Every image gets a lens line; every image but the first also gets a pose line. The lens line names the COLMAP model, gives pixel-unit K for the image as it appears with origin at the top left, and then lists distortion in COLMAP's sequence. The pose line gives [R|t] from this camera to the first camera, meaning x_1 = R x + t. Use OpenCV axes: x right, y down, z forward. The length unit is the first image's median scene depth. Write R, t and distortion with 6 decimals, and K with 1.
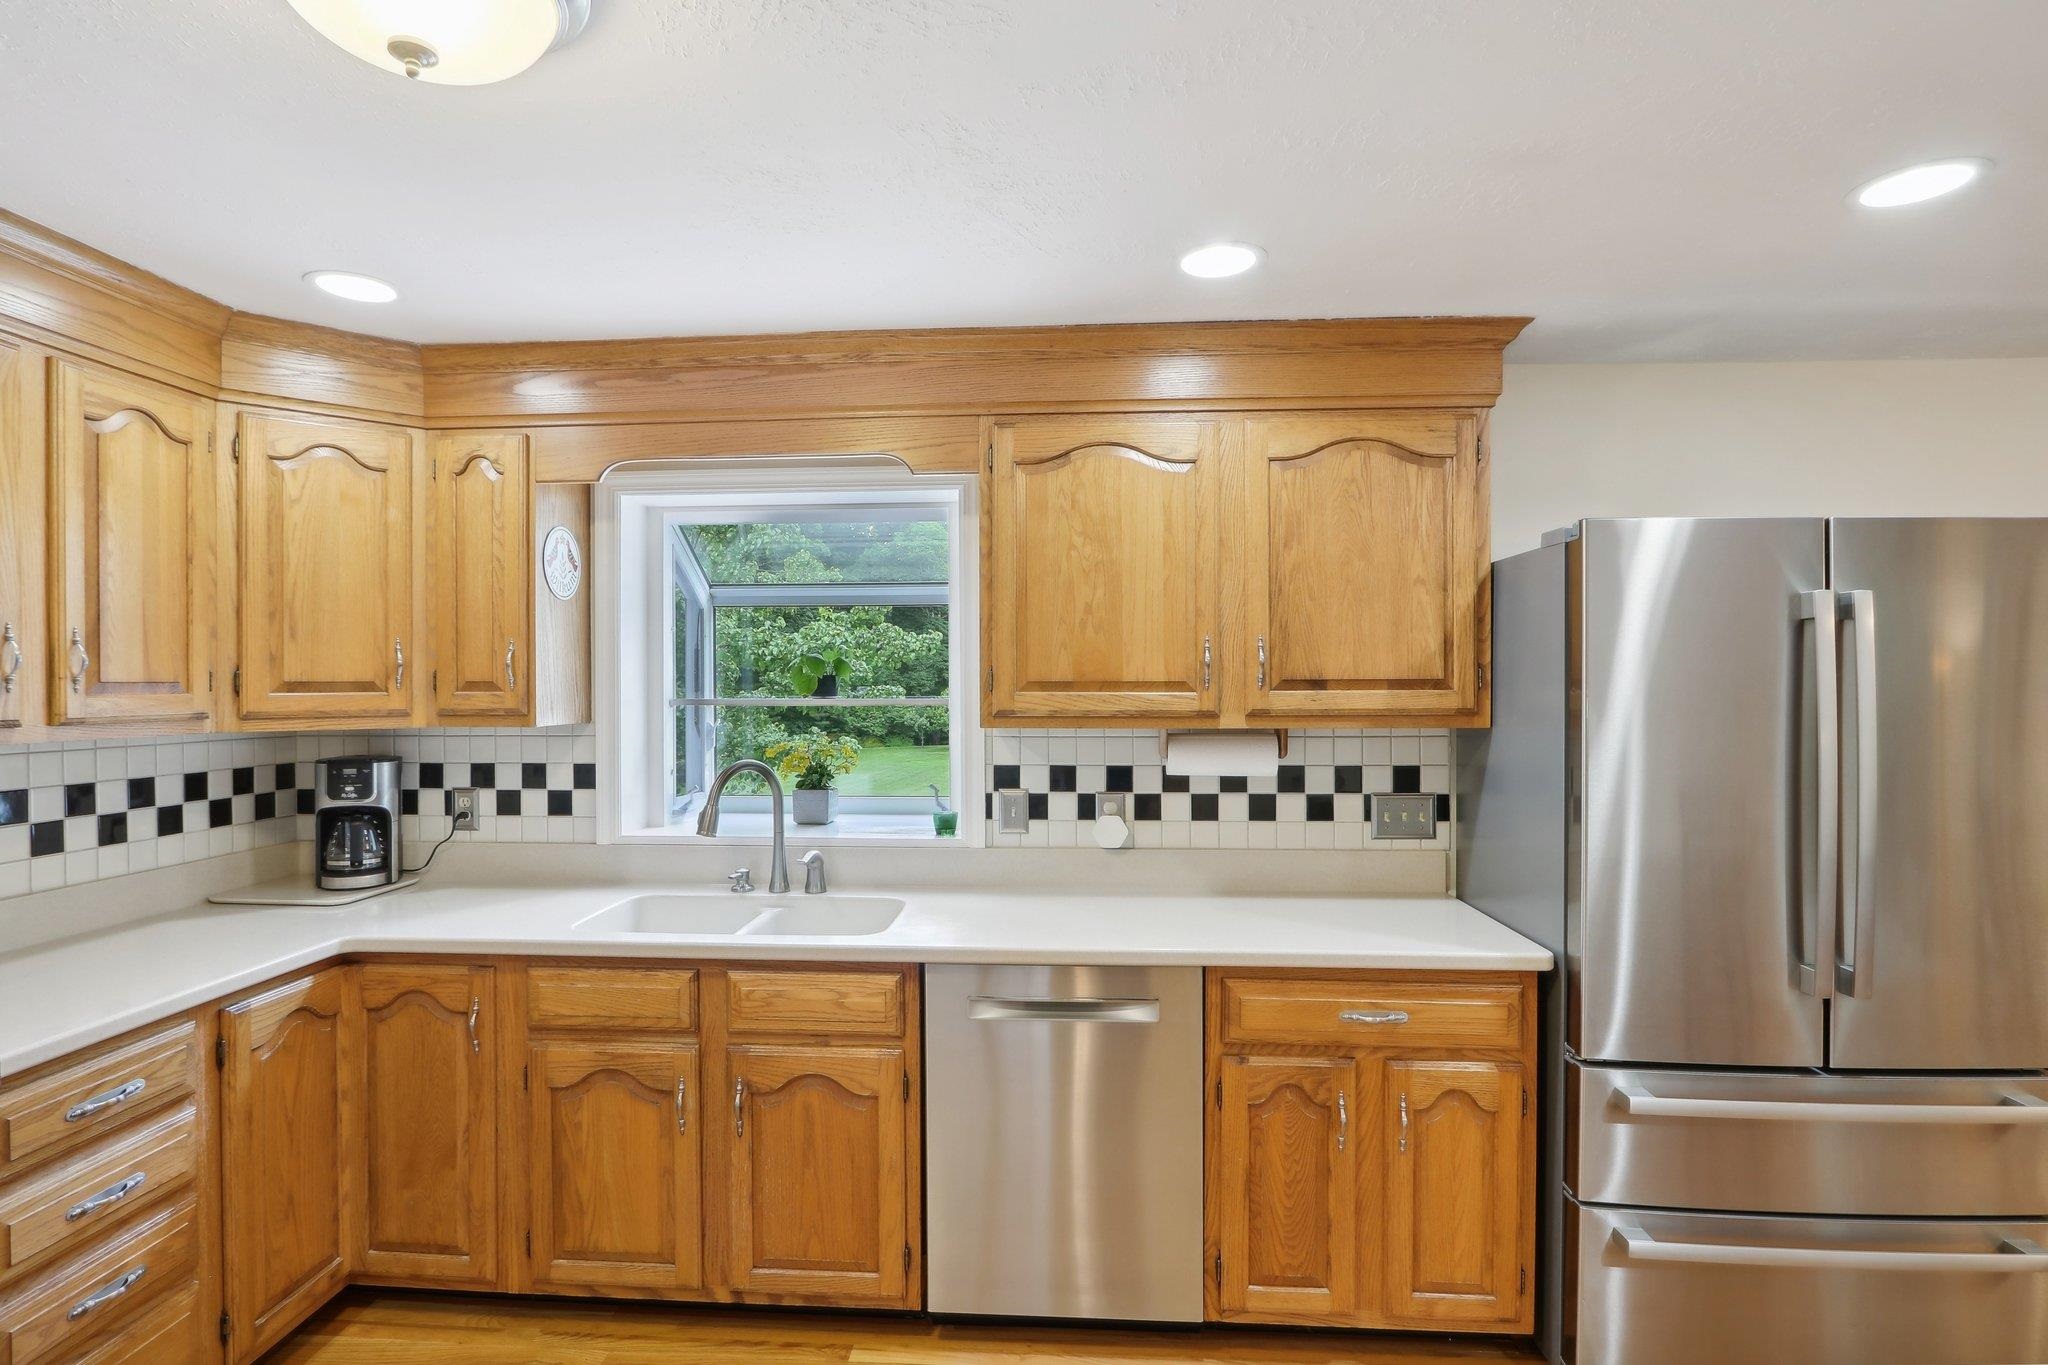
lens RADIAL K [[1040.1, 0, 1001.2], [0, 1040.1, 683.1], [0, 0, 1]] dist [-0.023869, 0.009182]
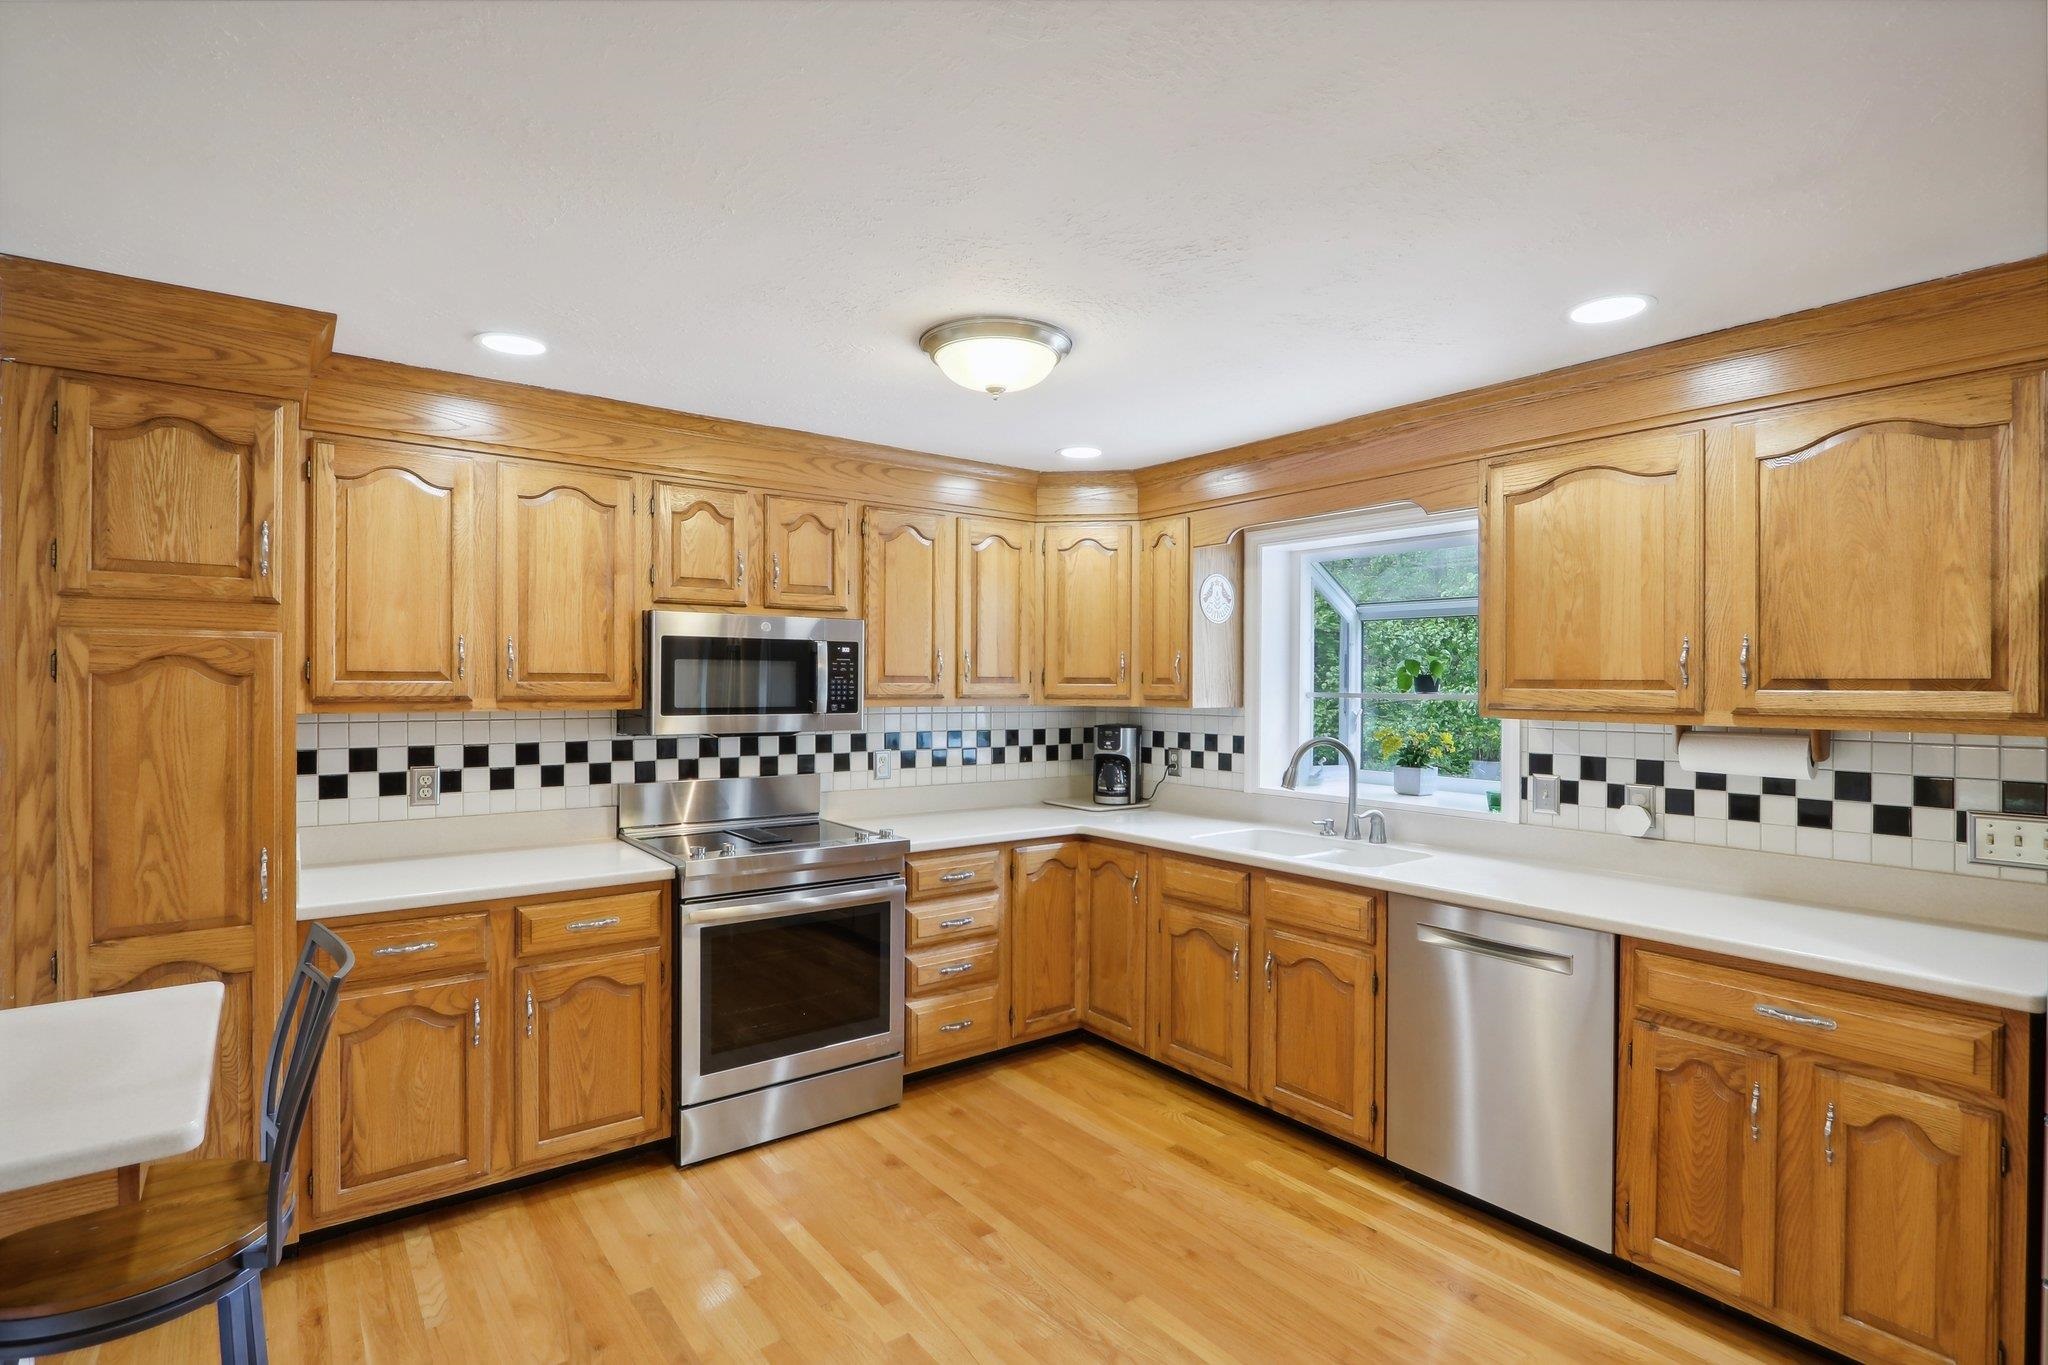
lens RADIAL K [[984.1, 0, 1003.8], [0, 984.1, 683.2], [0, 0, 1]] dist [-0.015034, 0.000570]
pose [[0.651405, 0.007478, -0.758694, 0.509249], [-0.008748, 0.999959, 0.002345, 0.005115], [0.758680, 0.005110, 0.651443, -0.169666]]
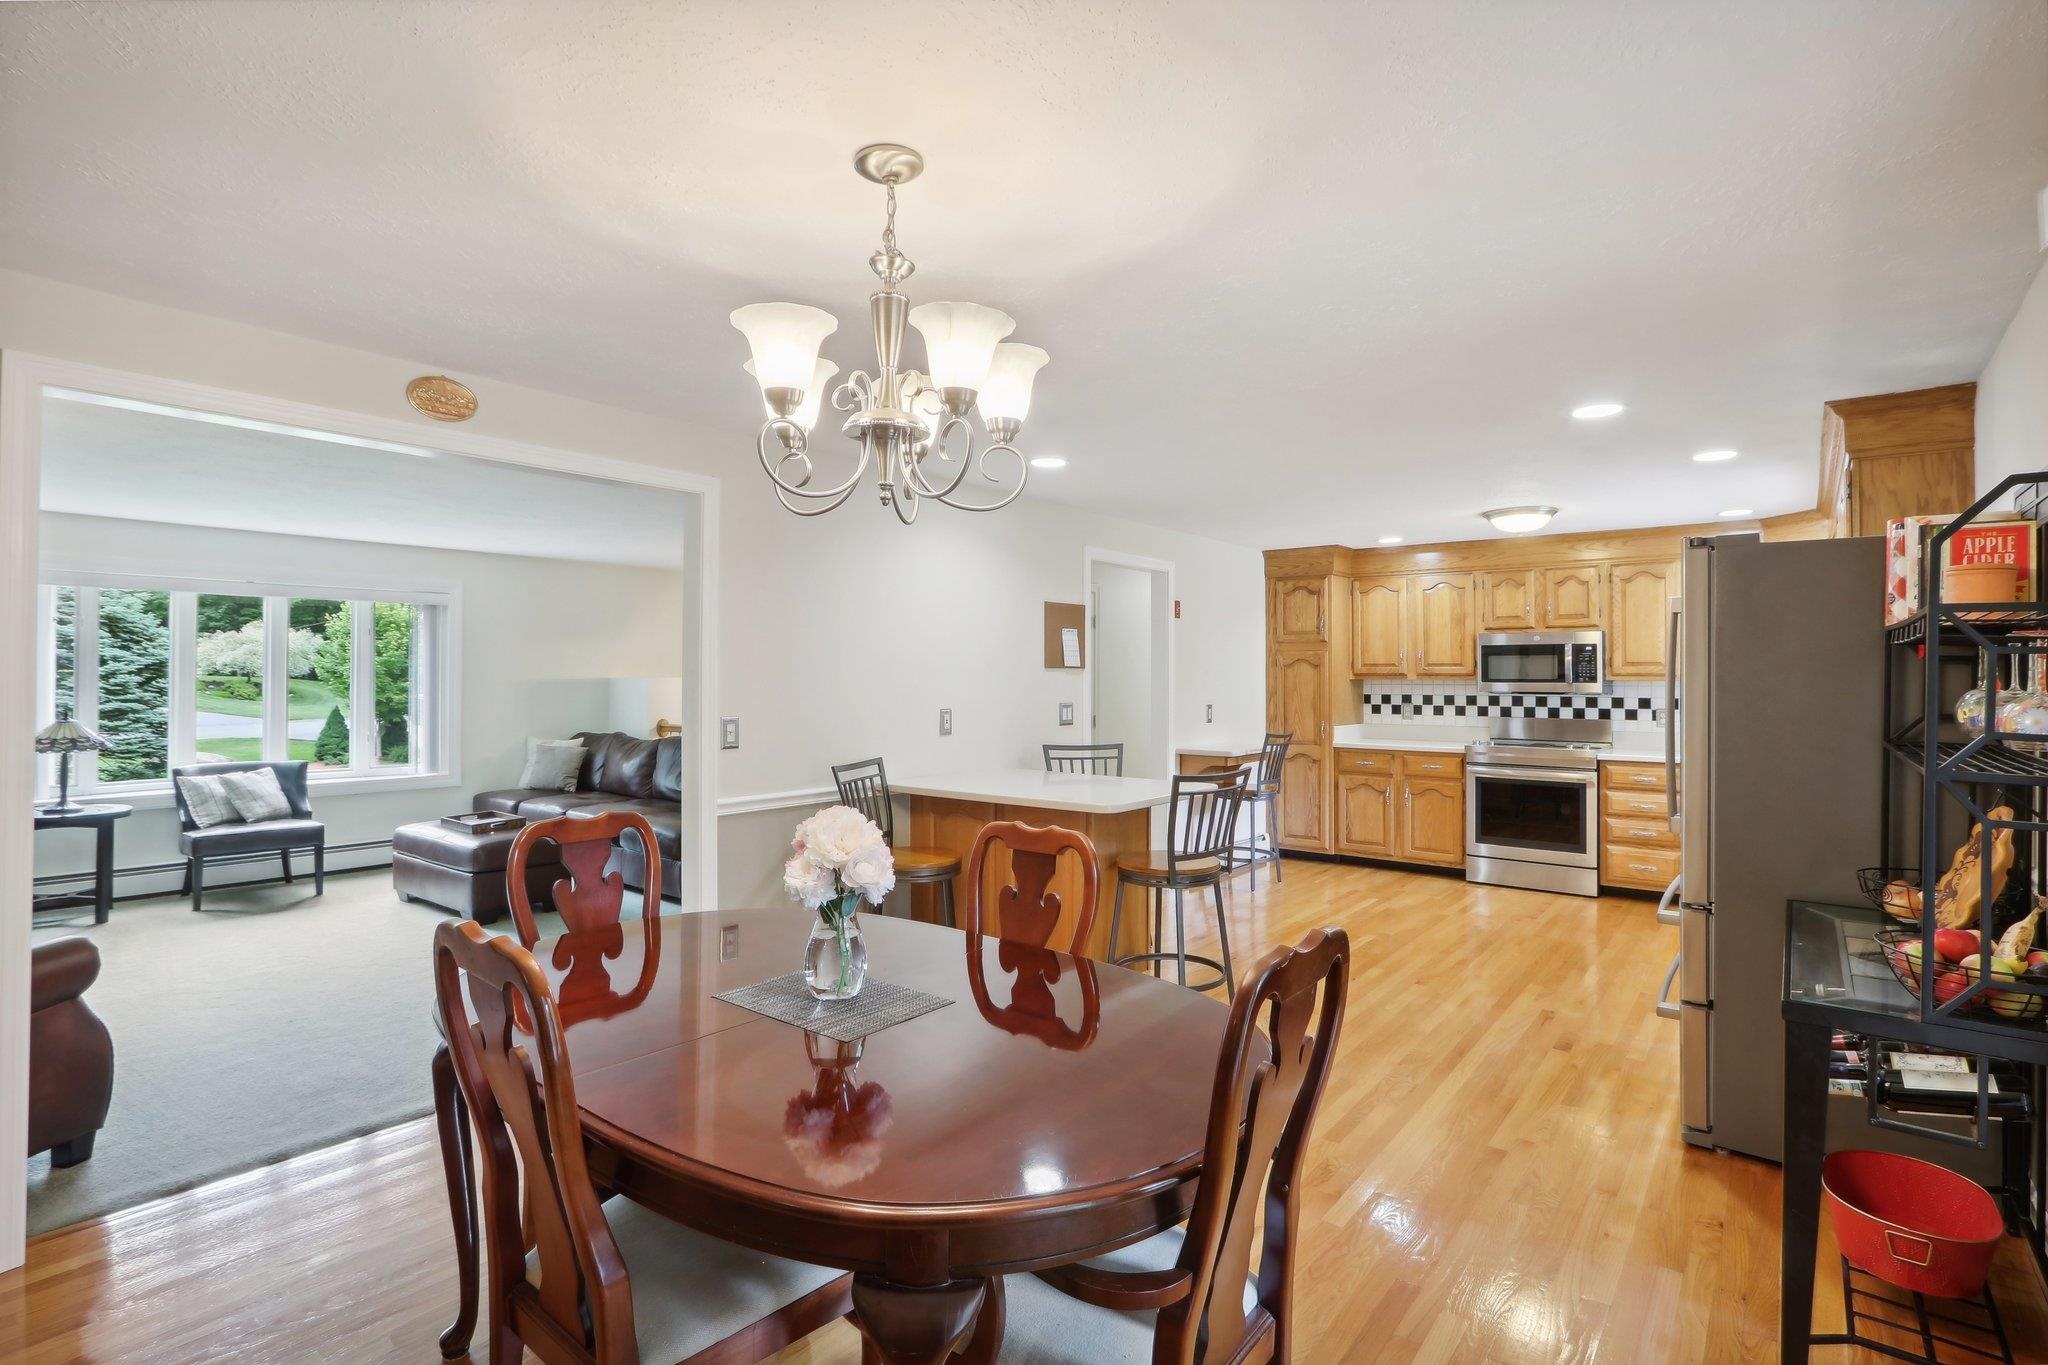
lens RADIAL K [[990.5, 0, 1011.9], [0, 990.5, 663.4], [0, 0, 1]] dist [-0.012429, 0.001162]
pose [[-0.574385, -0.009382, -0.818531, 2.291379], [-0.002612, 0.999950, -0.009629, 0.031394], [0.818581, -0.003392, -0.574381, 0.844359]]
